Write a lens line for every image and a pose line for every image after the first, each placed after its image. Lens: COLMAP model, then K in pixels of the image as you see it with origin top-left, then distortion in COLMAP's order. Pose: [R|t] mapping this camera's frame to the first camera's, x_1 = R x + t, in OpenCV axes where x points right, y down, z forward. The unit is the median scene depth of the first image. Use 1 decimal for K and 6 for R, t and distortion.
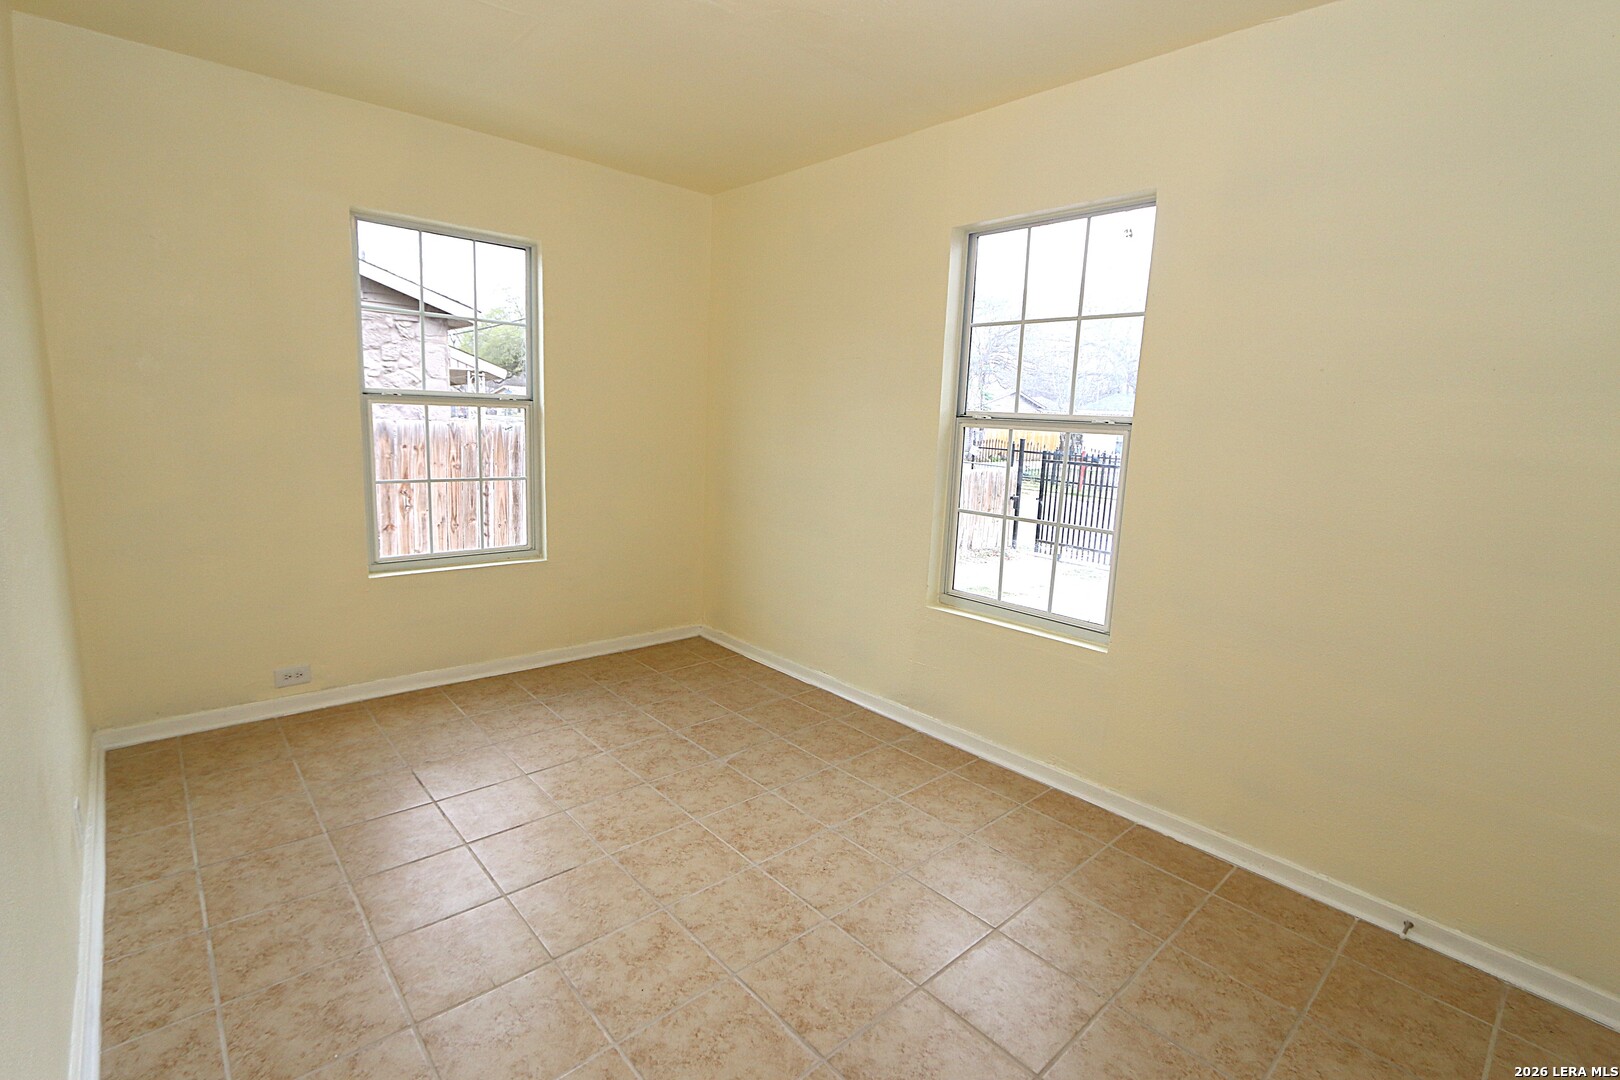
lens RADIAL K [[742.6, 0, 799.2], [0, 742.6, 541.5], [0, 0, 1]] dist [-0.017994, 0.001185]
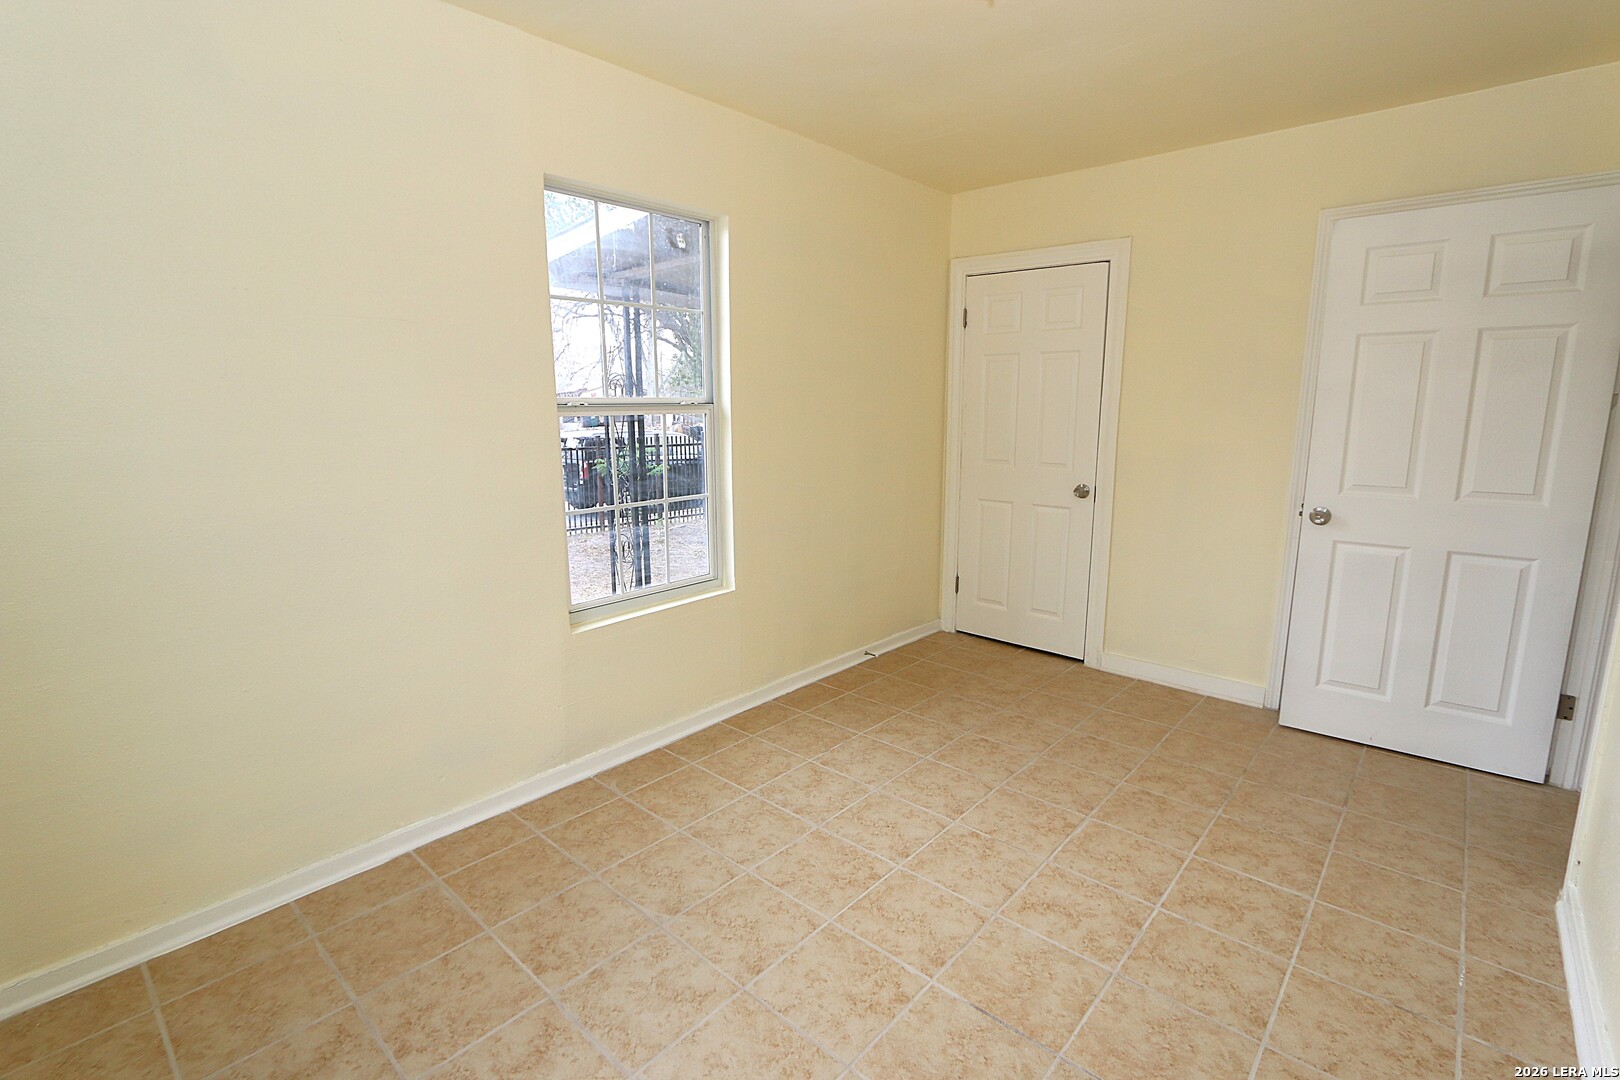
lens RADIAL K [[753.7, 0, 792.9], [0, 753.7, 537.7], [0, 0, 1]] dist [-0.022111, 0.001955]
pose [[-0.104944, -0.210669, 0.971908, -0.755237], [0.171543, 0.958820, 0.226355, -0.190388], [-0.979571, 0.190479, -0.064484, 0.915122]]
